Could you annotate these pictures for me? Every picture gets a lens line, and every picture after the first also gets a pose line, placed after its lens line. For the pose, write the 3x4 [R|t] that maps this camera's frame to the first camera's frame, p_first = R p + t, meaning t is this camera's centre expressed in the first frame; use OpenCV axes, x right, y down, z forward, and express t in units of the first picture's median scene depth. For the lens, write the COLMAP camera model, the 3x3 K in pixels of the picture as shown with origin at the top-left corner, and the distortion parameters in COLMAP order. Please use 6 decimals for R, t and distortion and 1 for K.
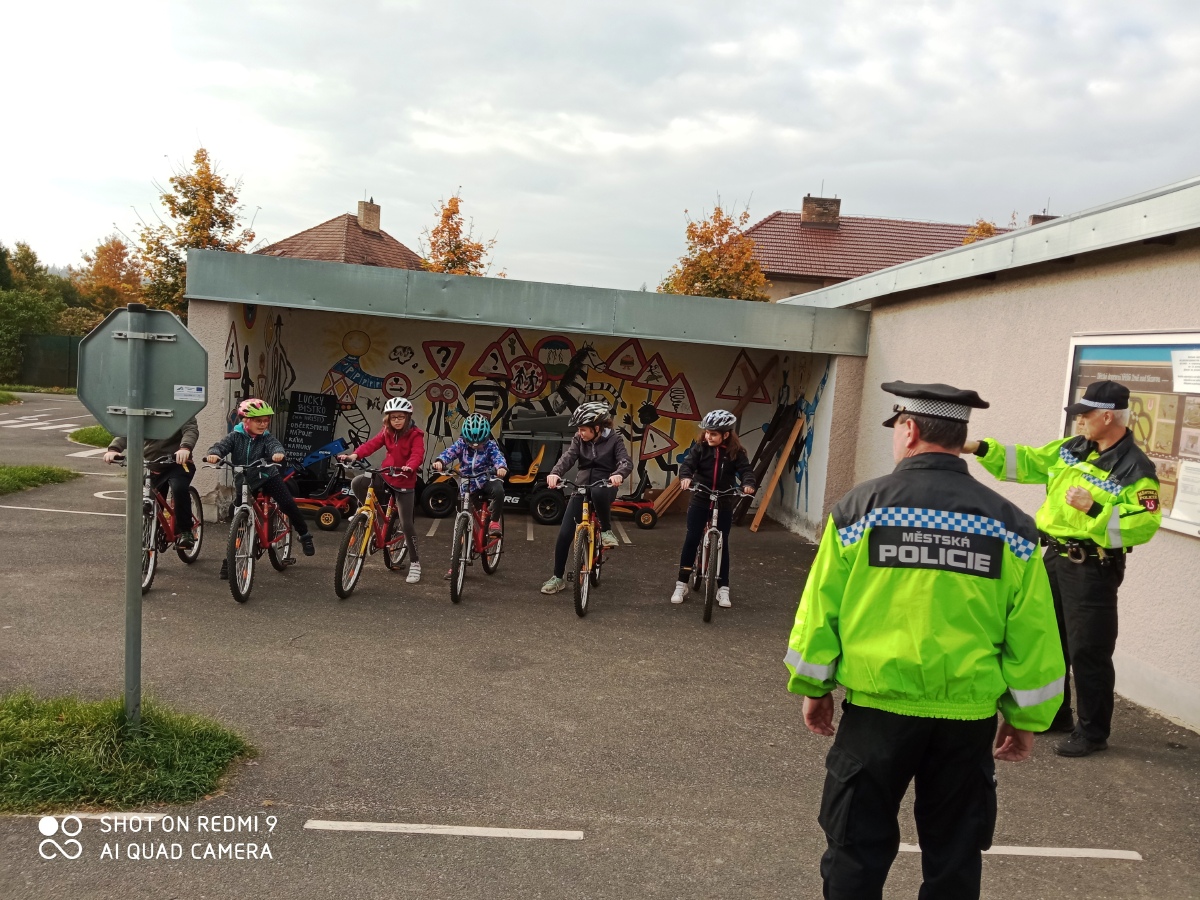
lens RADIAL K [[966.5, 0, 606.1], [0, 966.5, 451.6], [0, 0, 1]] dist [0.119397, -0.220097]
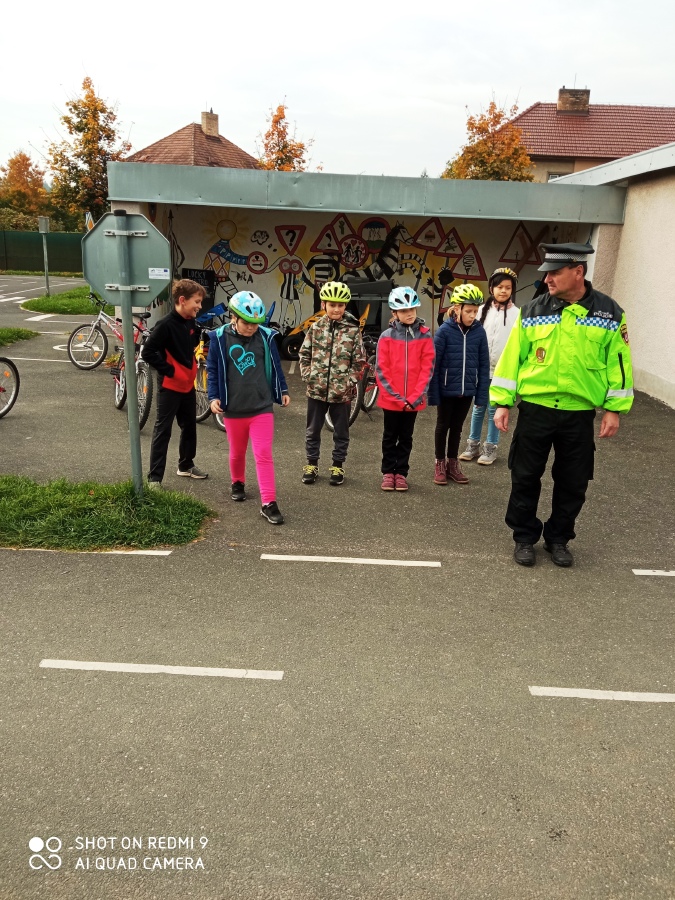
lens RADIAL K [[724.9, 0, 331.0], [0, 724.9, 445.5], [0, 0, 1]] dist [0.119397, -0.220097]
pose [[0.995978, -0.012426, -0.088730, -0.027234], [0.028607, 0.982604, 0.183498, -0.000519], [0.084907, -0.185298, 0.979007, -0.026362]]
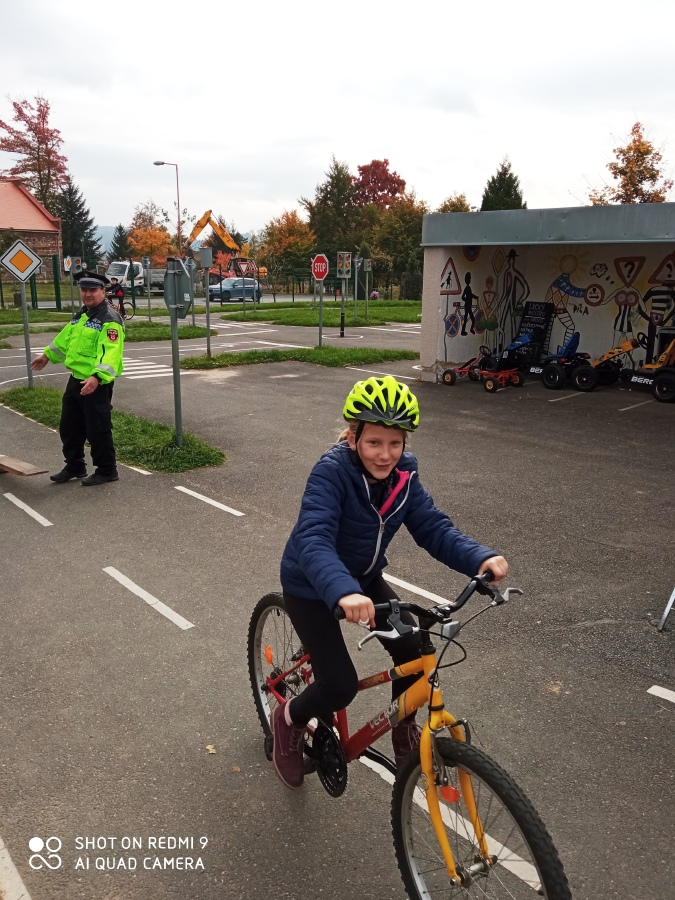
lens RADIAL K [[728.8, 0, 338.1], [0, 728.8, 444.9], [0, 0, 1]] dist [0.106124, -0.195705]
pose [[0.622782, 0.116876, -0.773617, 0.373340], [-0.025617, 0.991296, 0.129139, 0.016217], [0.781976, -0.060608, 0.620355, 0.072658]]
